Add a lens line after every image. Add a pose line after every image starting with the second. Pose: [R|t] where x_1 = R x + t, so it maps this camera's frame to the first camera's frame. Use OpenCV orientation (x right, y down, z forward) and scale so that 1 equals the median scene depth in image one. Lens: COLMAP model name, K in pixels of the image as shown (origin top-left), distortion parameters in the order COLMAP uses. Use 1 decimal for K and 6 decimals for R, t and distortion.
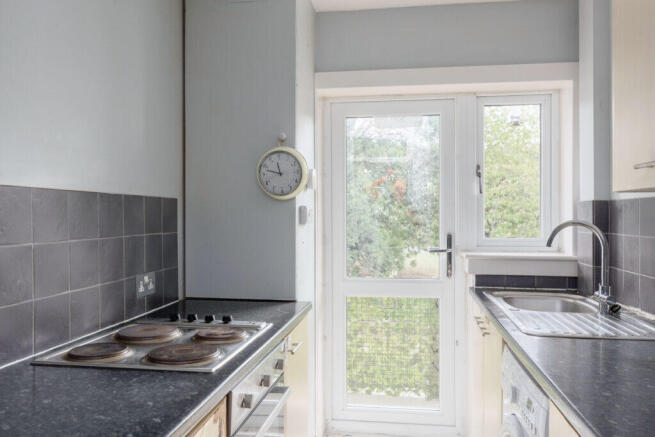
lens RADIAL K [[504.8, 0, 327.5], [0, 504.8, 218.5], [0, 0, 1]] dist [0.002058, 0.000352]
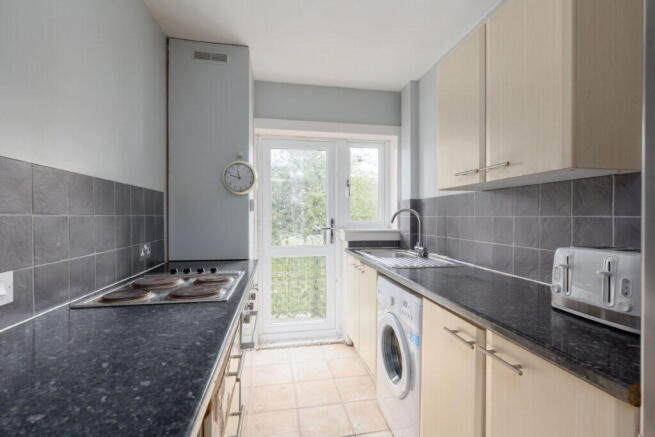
lens RADIAL K [[293.7, 0, 327.5], [0, 293.7, 218.5], [0, 0, 1]] dist [0.000497, -0.000032]
pose [[0.947821, -0.001714, 0.318799, -0.122730], [0.001742, 0.999998, 0.000197, 0.036639], [-0.318799, 0.000368, 0.947822, 0.053353]]
